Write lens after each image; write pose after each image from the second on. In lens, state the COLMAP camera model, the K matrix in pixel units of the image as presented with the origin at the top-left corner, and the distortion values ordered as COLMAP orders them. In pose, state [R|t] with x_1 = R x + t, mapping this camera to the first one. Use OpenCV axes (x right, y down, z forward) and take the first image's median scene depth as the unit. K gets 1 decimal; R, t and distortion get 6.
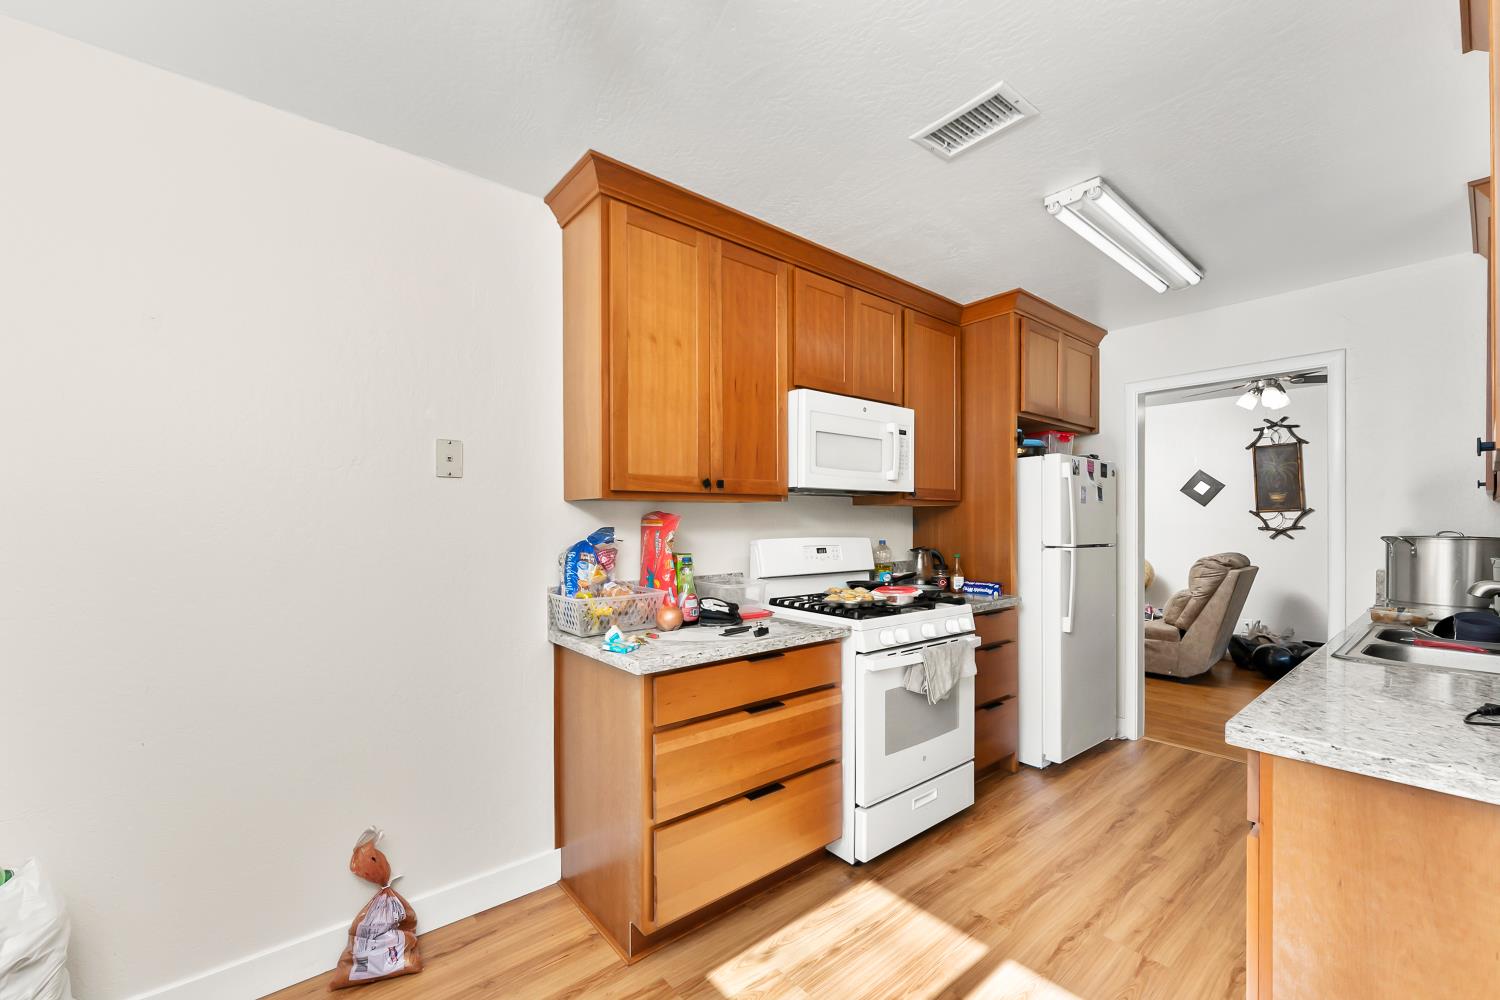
lens RADIAL K [[608.1, 0, 744.3], [0, 608.1, 512.9], [0, 0, 1]] dist [0.000099, -0.000440]
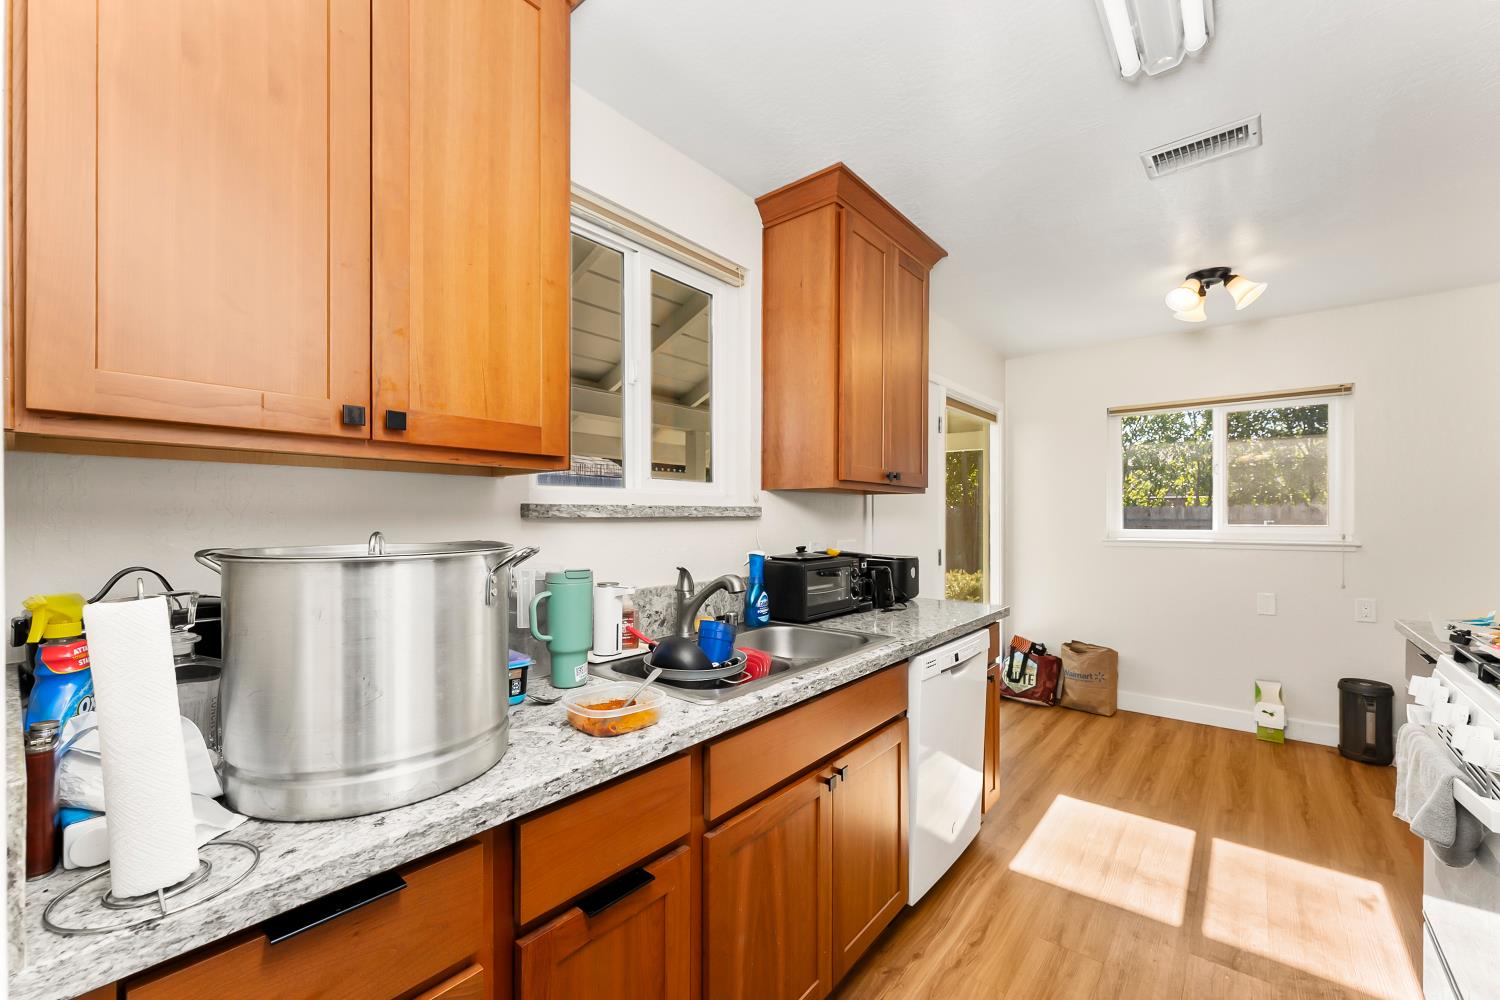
lens RADIAL K [[608.1, 0, 752.2], [0, 608.1, 513.0], [0, 0, 1]] dist [0.000099, -0.000440]
pose [[-0.980898, -0.010062, -0.194264, 1.065521], [-0.006791, 0.999824, -0.017498, 0.033160], [0.194406, -0.015845, -0.980793, 1.481827]]
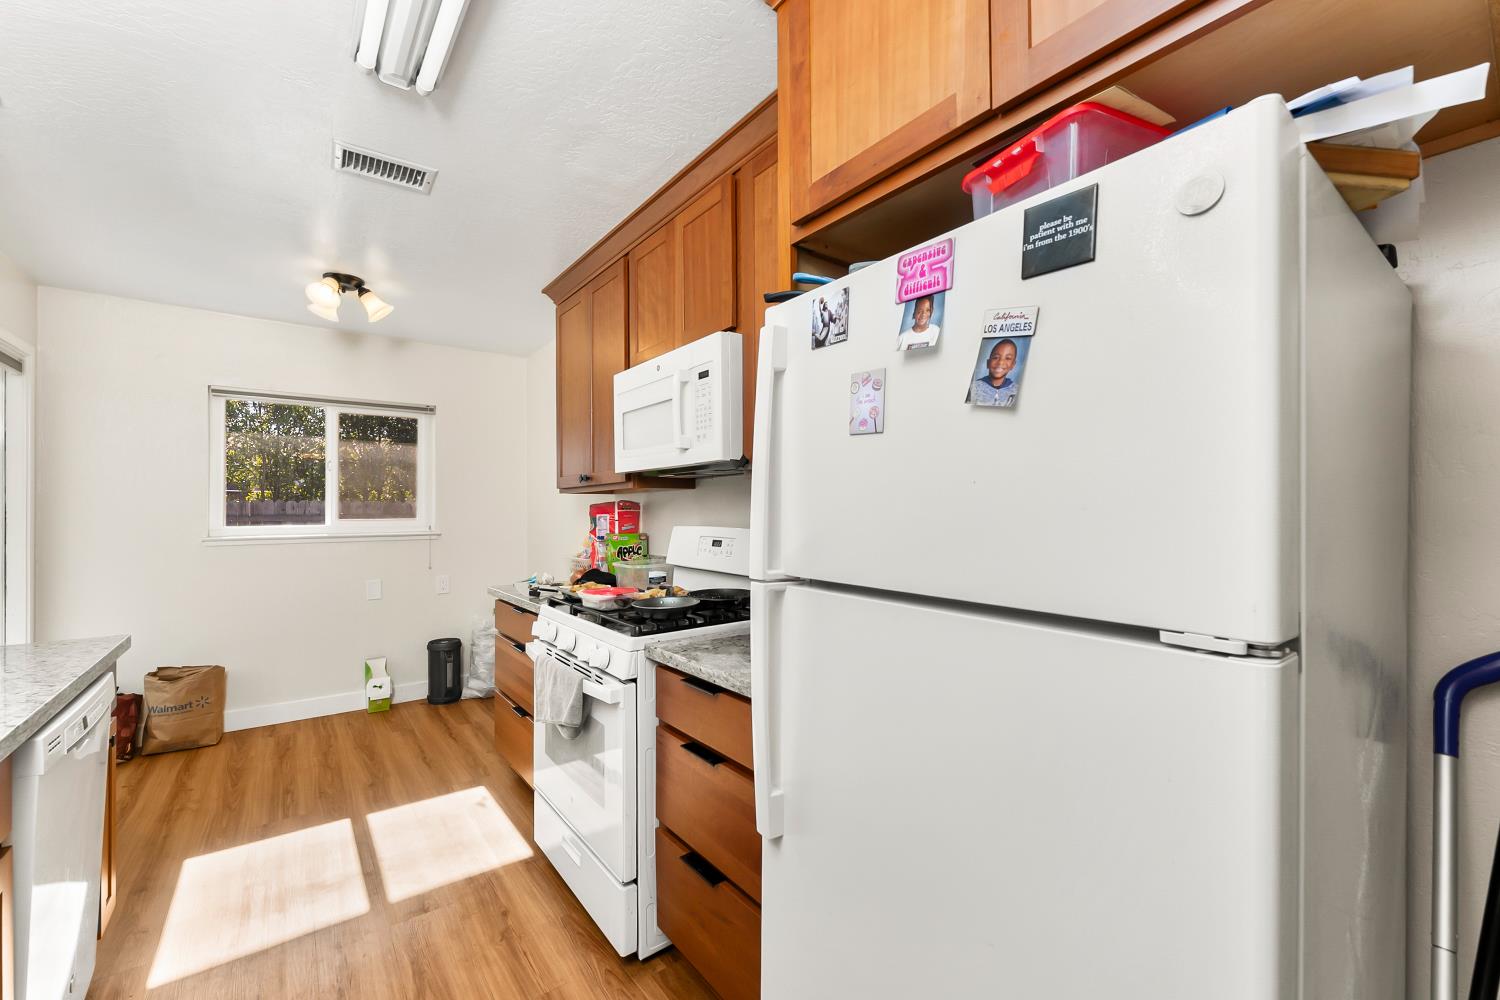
lens RADIAL K [[608.1, 0, 748.3], [0, 608.1, 499.5], [0, 0, 1]] dist [0.000099, -0.000440]
pose [[-0.035202, -0.025699, -0.999050, 1.172641], [0.013086, 0.999572, -0.026173, 0.031815], [0.999295, -0.013995, -0.034851, 1.345409]]
